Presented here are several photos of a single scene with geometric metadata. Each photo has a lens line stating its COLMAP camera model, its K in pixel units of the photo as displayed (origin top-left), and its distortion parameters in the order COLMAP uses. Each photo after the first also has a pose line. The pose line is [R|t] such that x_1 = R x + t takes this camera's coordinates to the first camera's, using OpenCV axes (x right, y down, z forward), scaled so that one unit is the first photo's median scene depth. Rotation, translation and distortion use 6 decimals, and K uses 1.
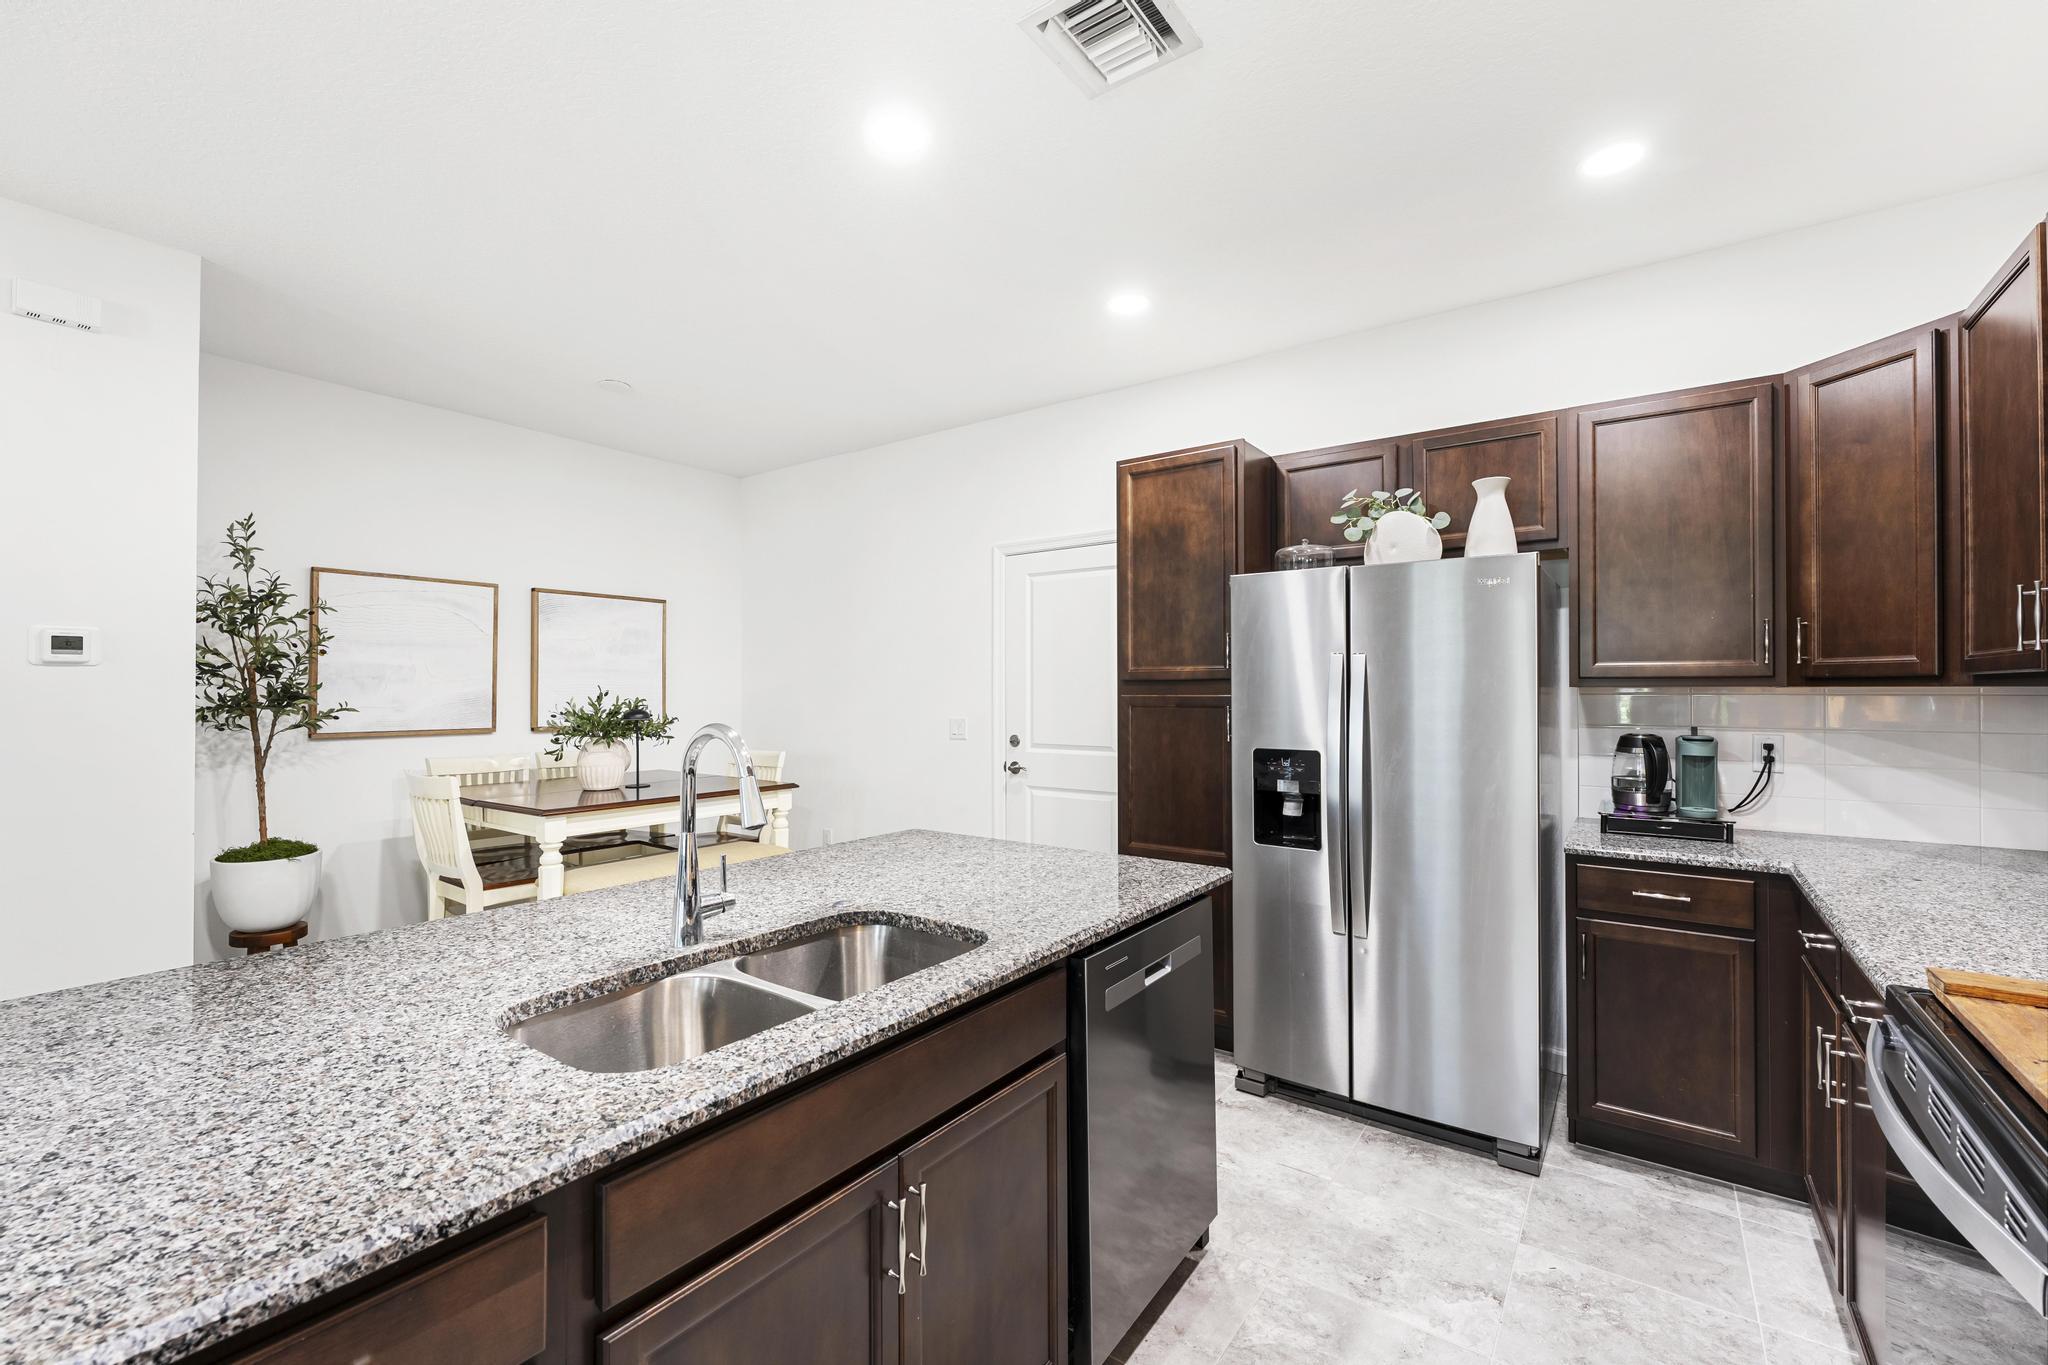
lens RADIAL K [[856.4, 0, 1020.5], [0, 856.4, 683.1], [0, 0, 1]] dist [0.000331, -0.001092]
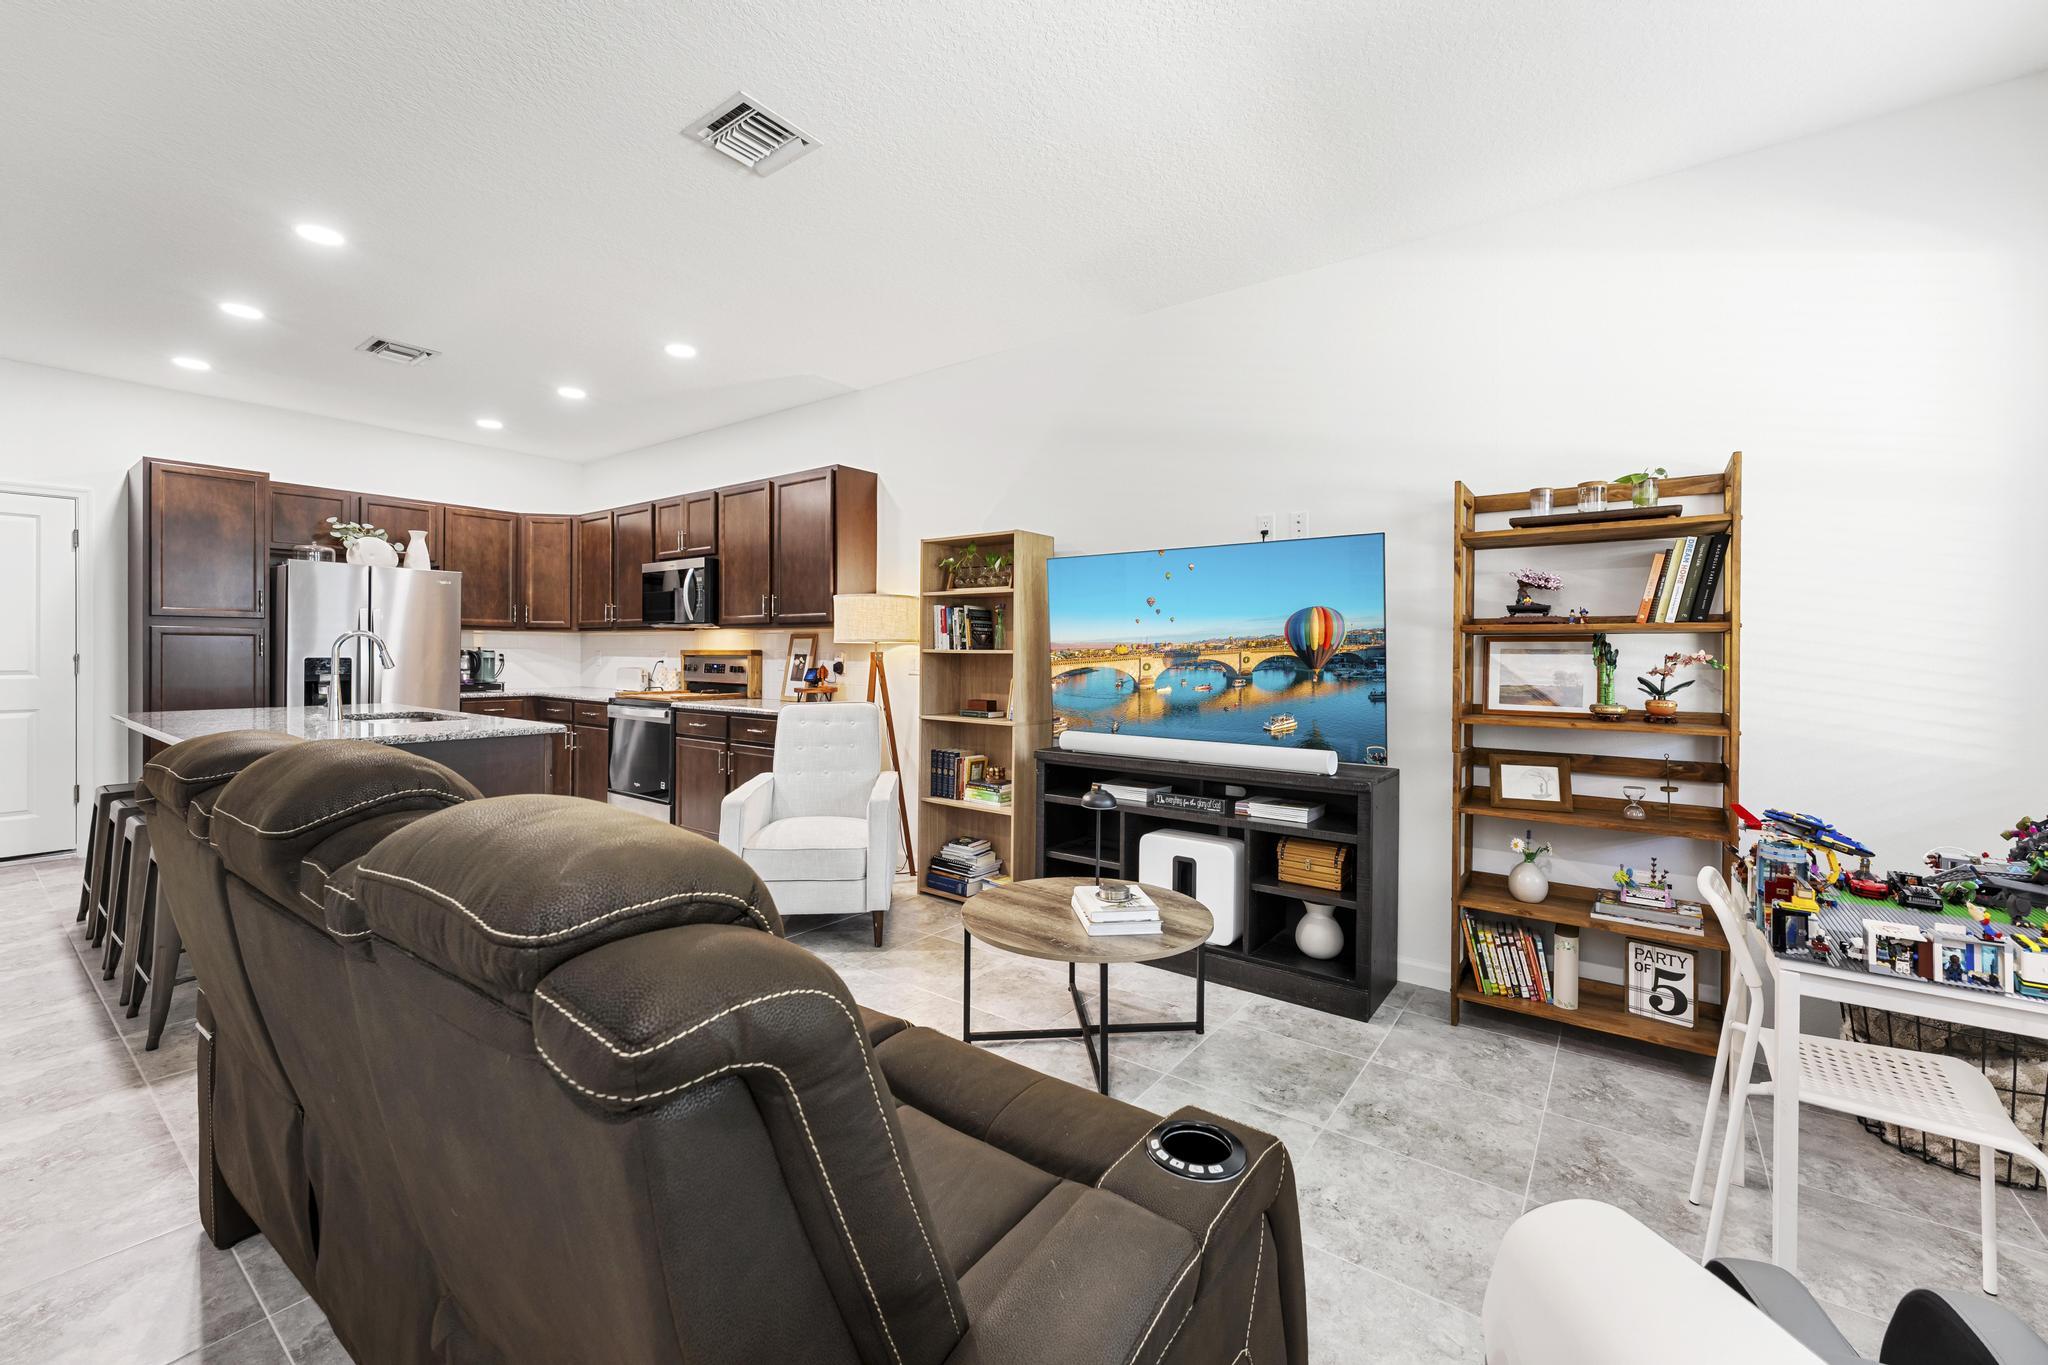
lens RADIAL K [[817.7, 0, 1013.4], [0, 817.7, 656.2], [0, 0, 1]] dist [-0.000566, -0.000739]
pose [[0.011131, -0.004492, 0.999928, -1.315265], [-0.014910, 0.999878, 0.004658, 0.039202], [-0.999827, -0.014961, 0.011062, -0.461008]]
